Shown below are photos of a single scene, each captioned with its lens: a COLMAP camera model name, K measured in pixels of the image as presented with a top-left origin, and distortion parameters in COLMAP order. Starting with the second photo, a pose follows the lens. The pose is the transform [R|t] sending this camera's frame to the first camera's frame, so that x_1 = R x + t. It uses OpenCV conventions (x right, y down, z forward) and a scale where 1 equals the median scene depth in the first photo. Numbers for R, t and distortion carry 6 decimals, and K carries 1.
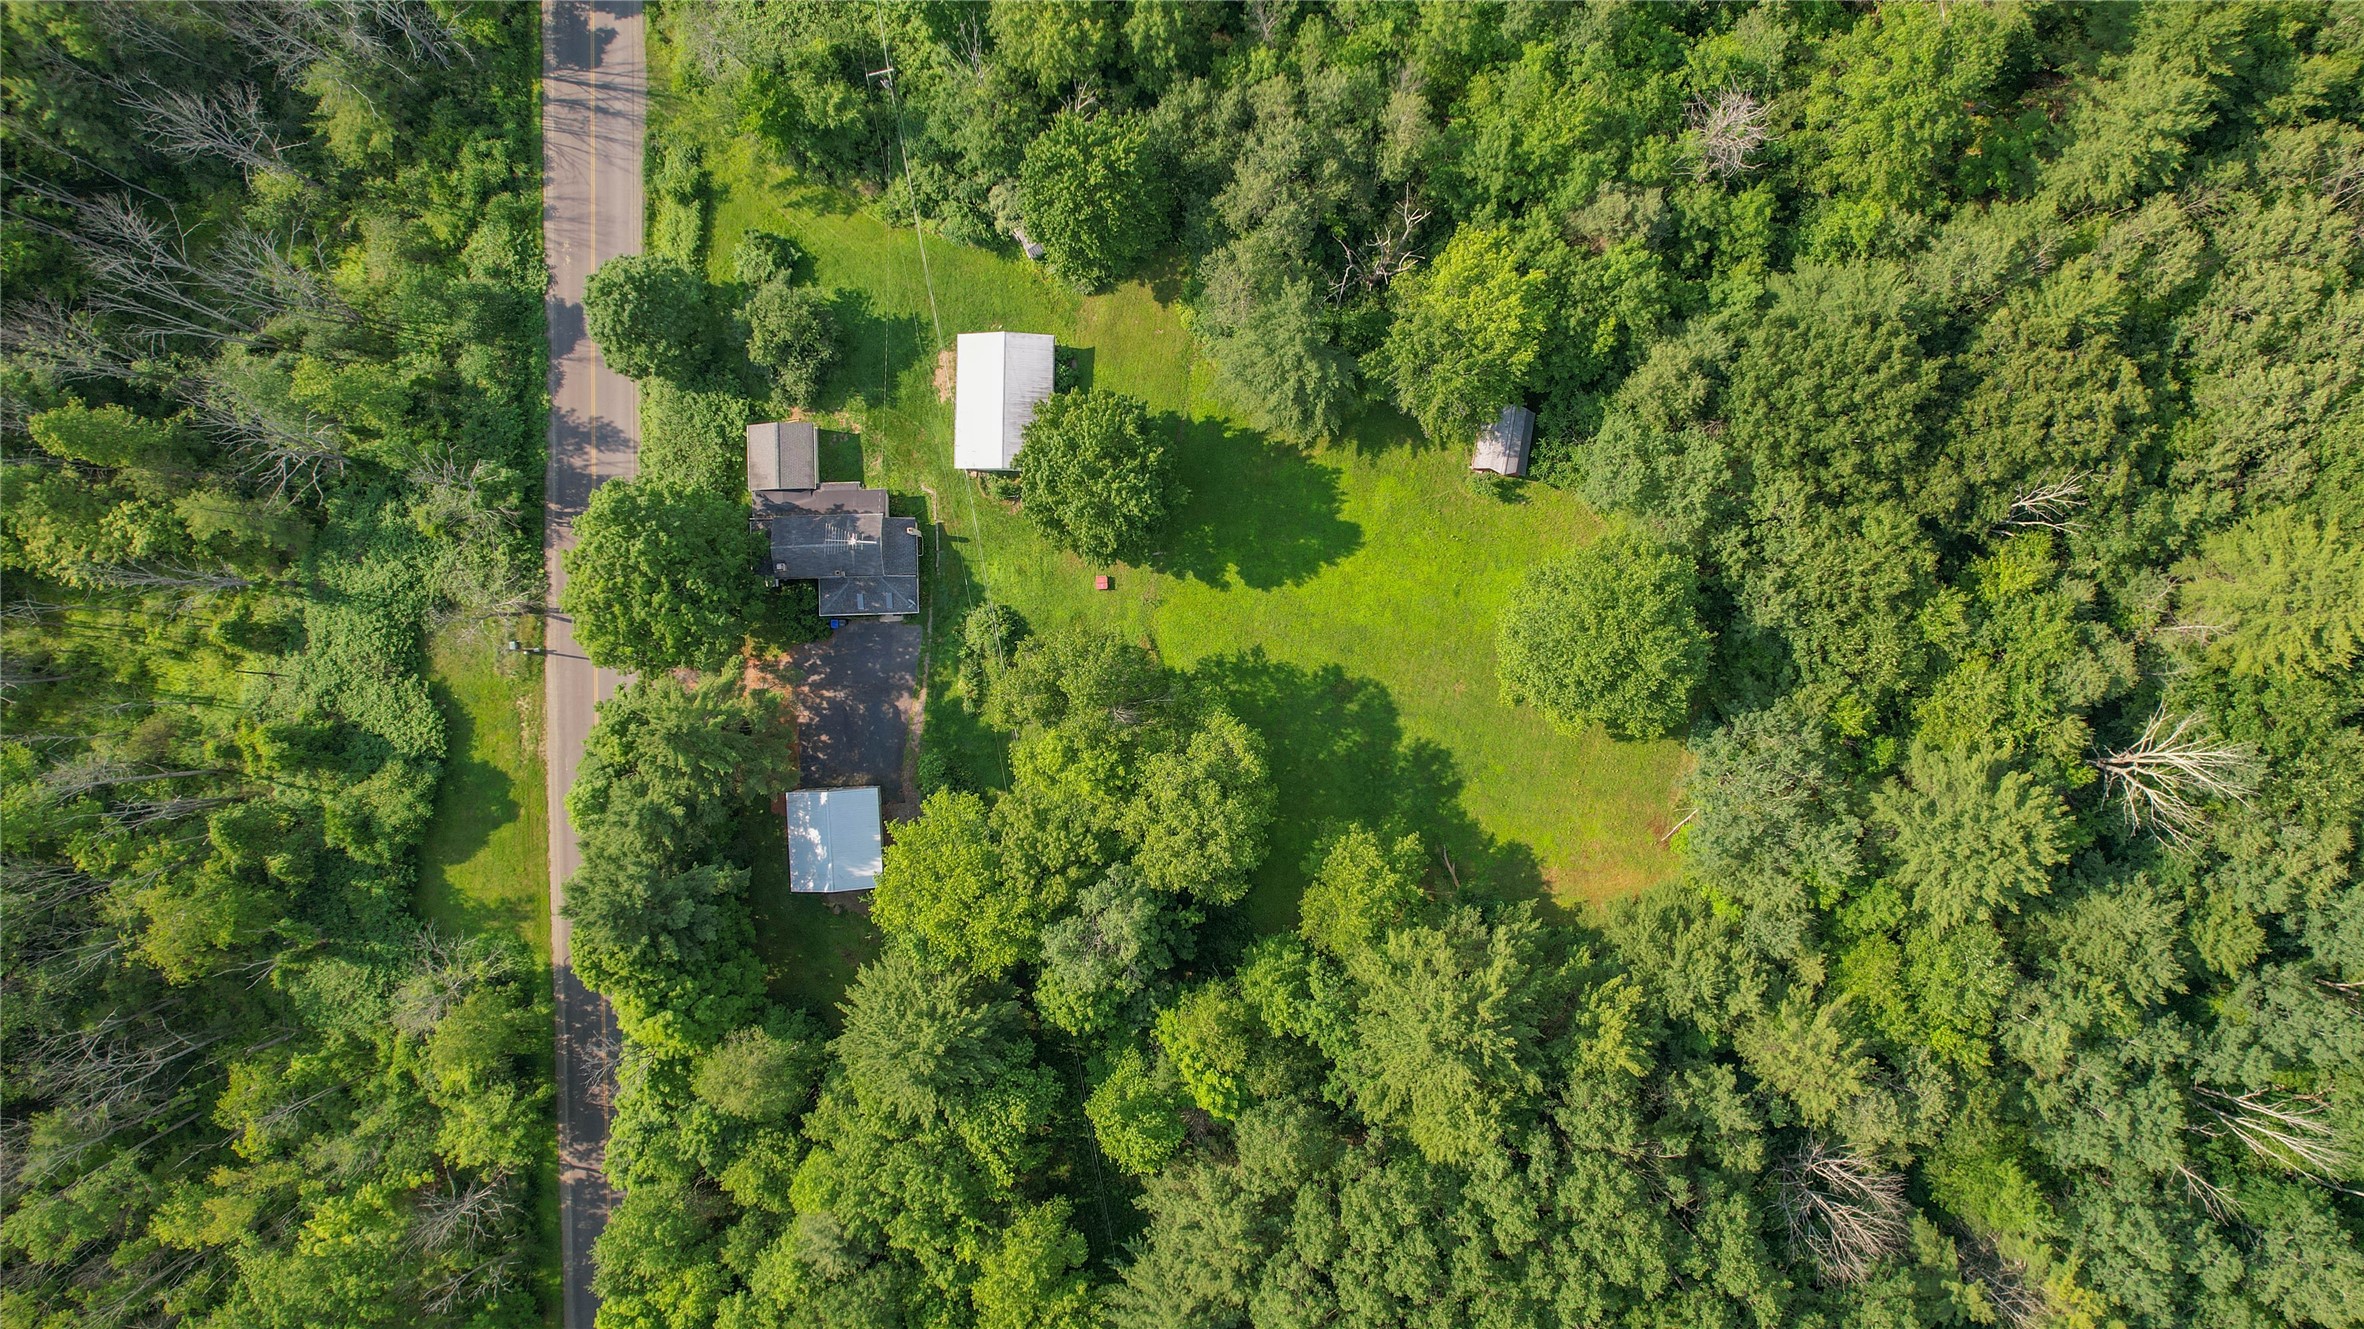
lens RADIAL K [[1593.5, 0, 1182.0], [0, 1593.5, 664.5], [0, 0, 1]] dist [-0.007770, -0.001471]
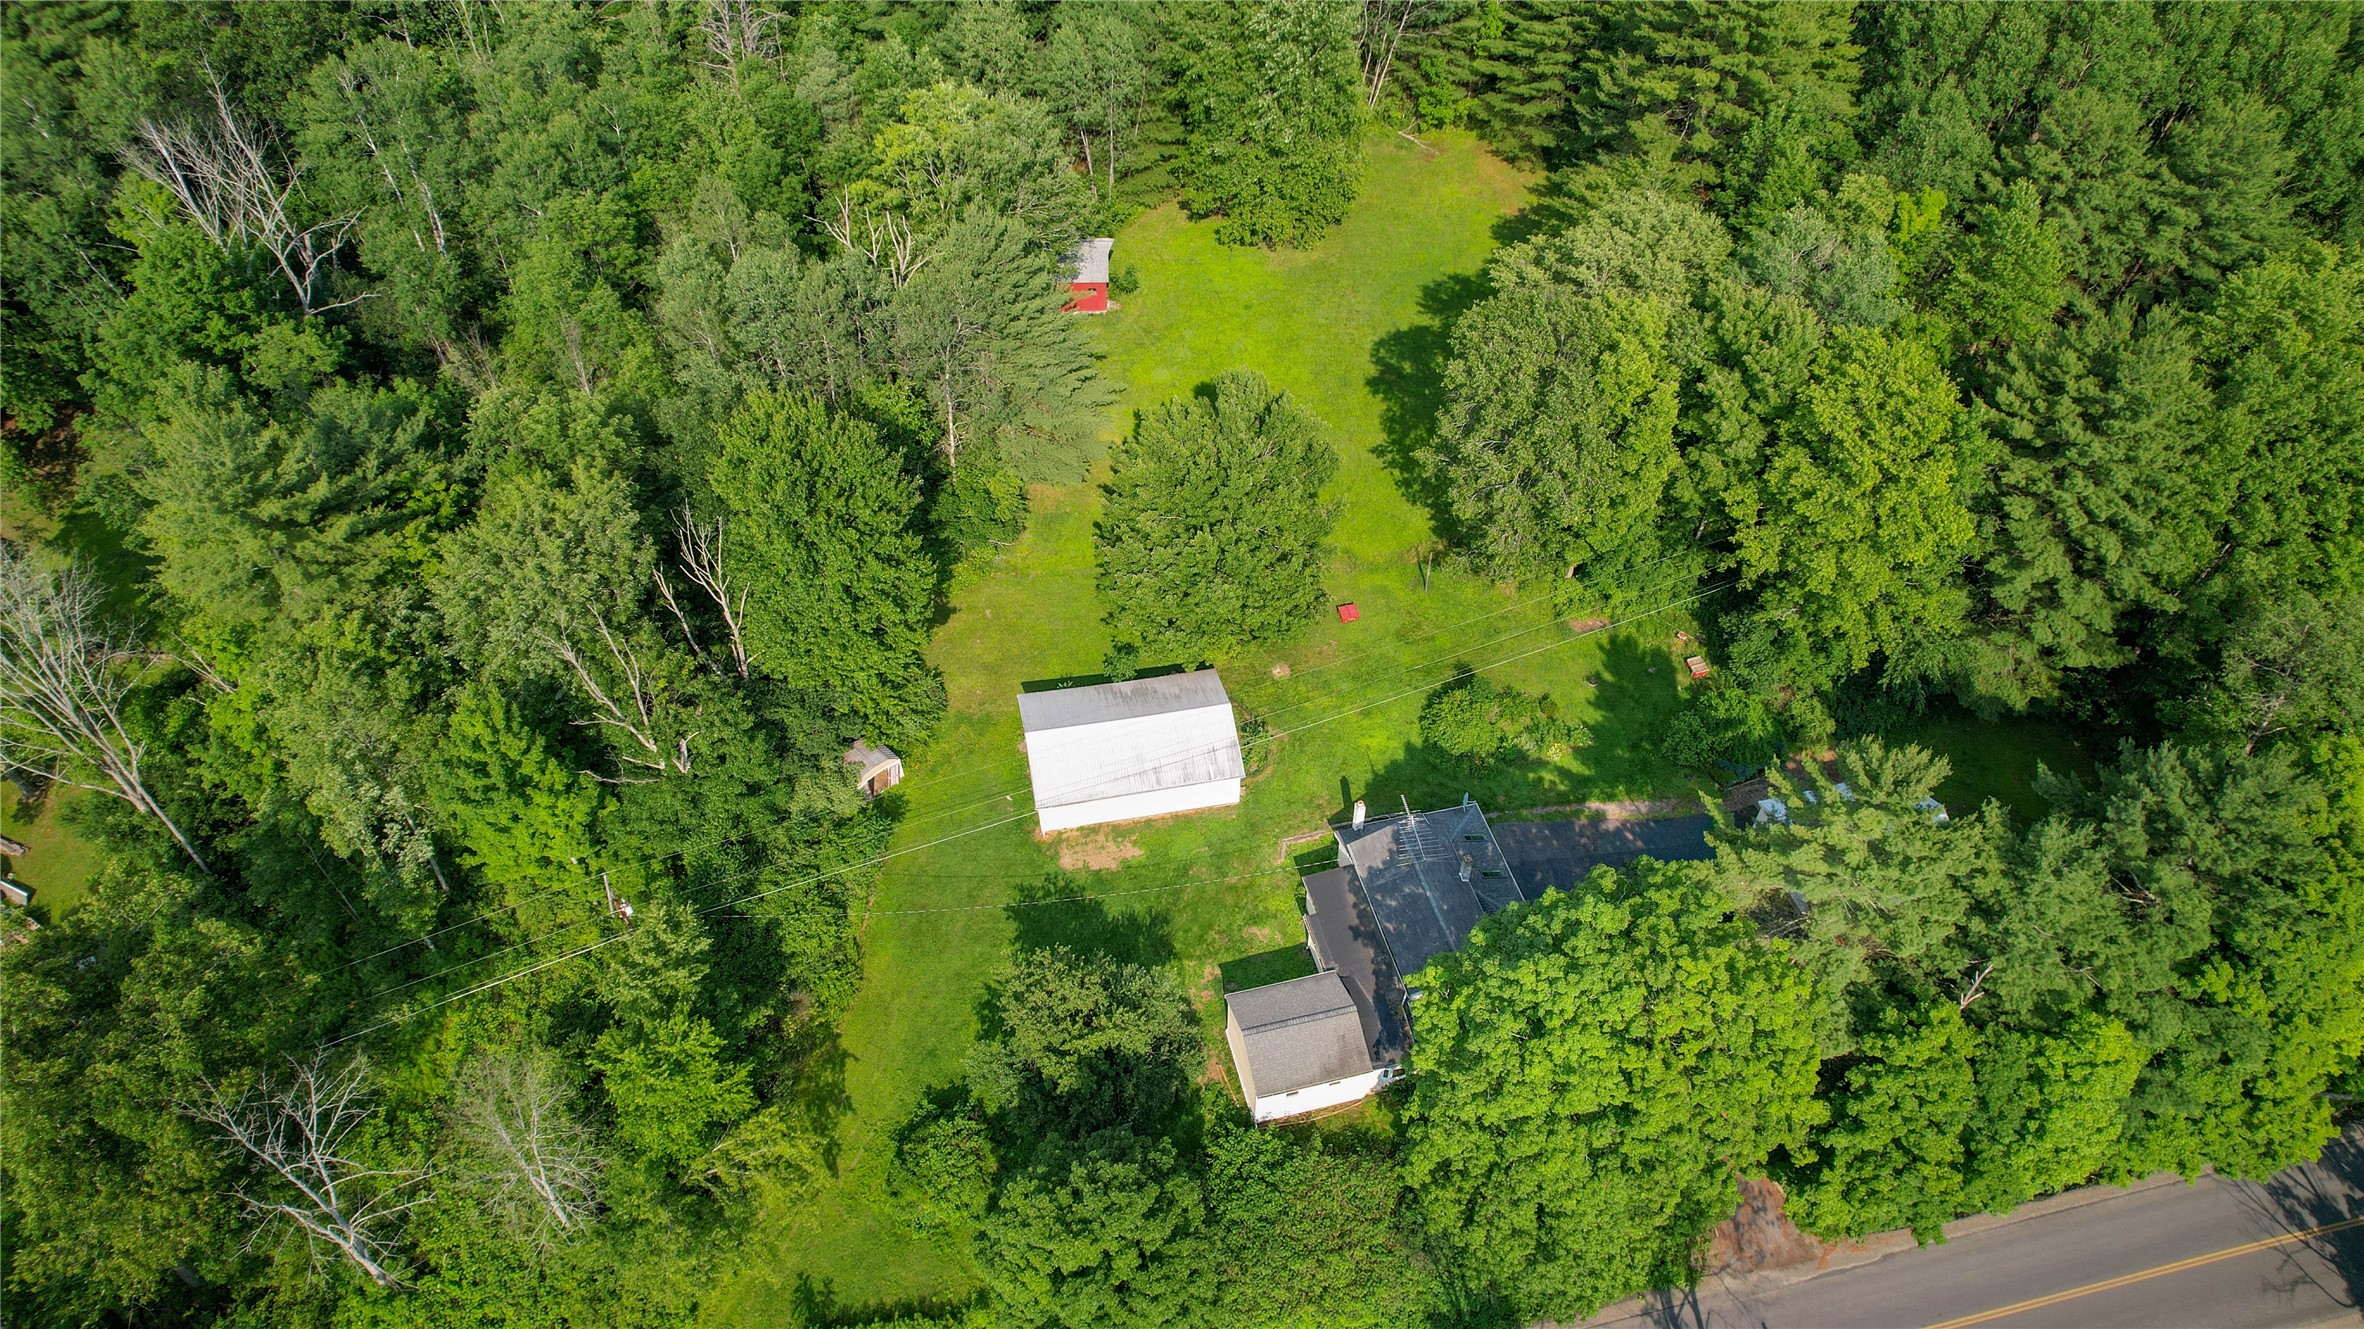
lens RADIAL K [[1549.6, 0, 1191.5], [0, 1549.6, 665.1], [0, 0, 1]] dist [-0.054428, 0.067572]
pose [[-0.217888, -0.681884, 0.698254, -0.529580], [0.975974, -0.151775, 0.156333, -0.229973], [-0.000623, 0.715540, 0.698571, 0.527508]]
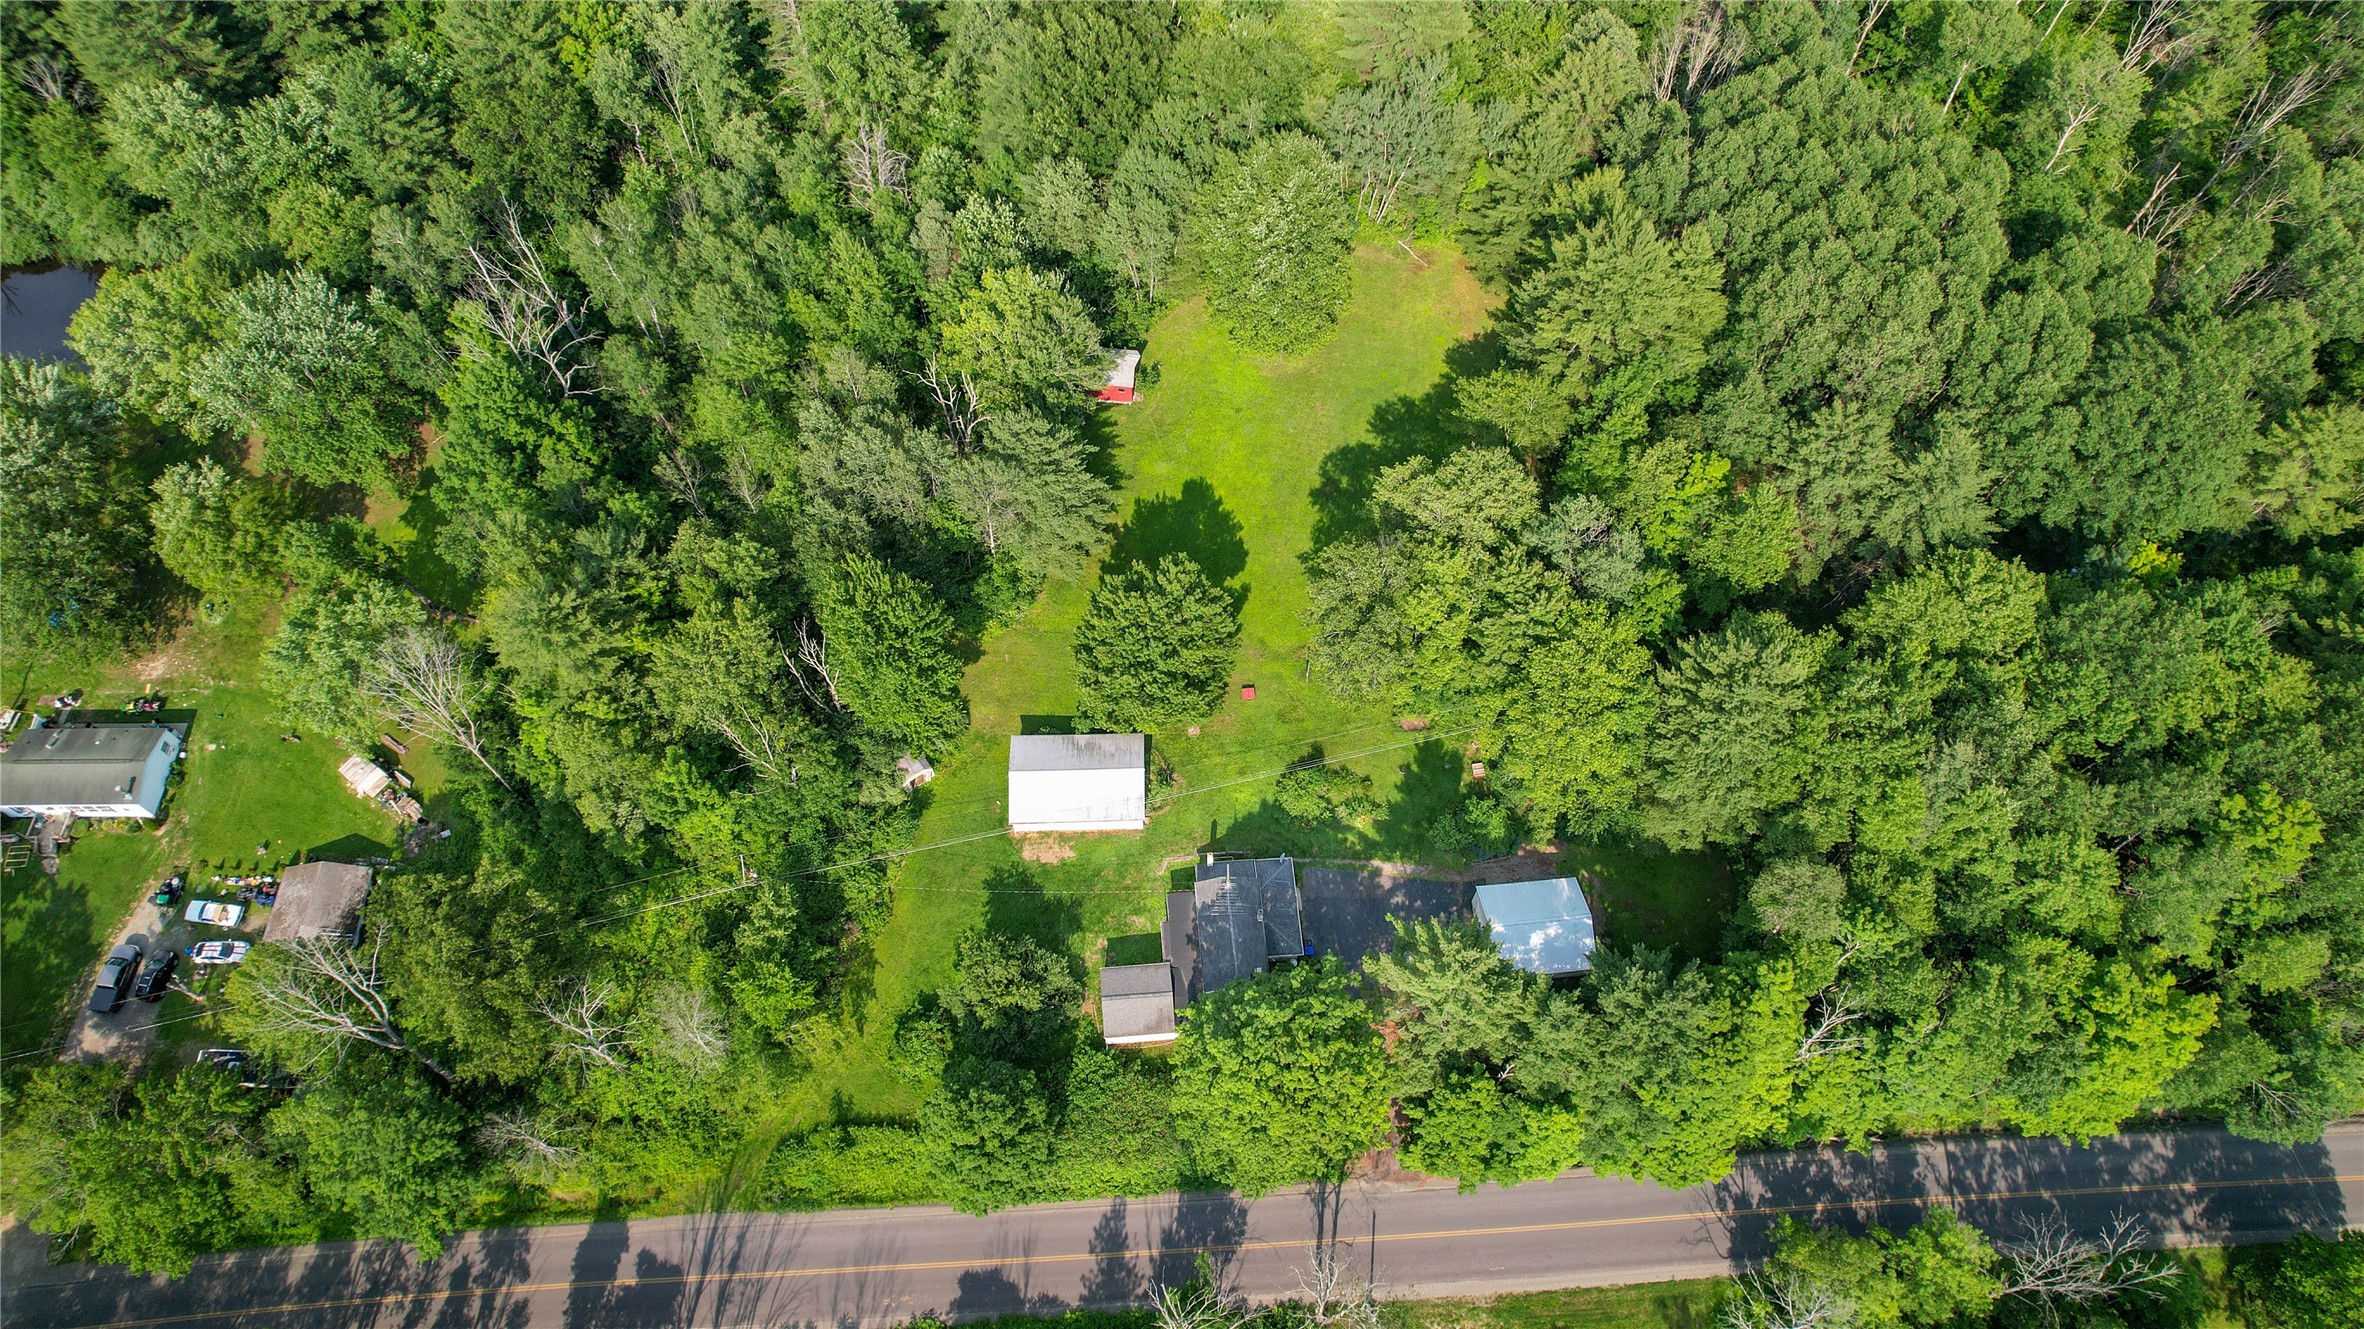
lens RADIAL K [[1593.5, 0, 1182.0], [0, 1593.5, 664.5], [0, 0, 1]] dist [-0.007770, -0.001471]
pose [[-0.045917, -0.856247, 0.514521, -0.559466], [0.998927, -0.042440, 0.018518, -0.112389], [0.005980, 0.514819, 0.857278, 0.102499]]
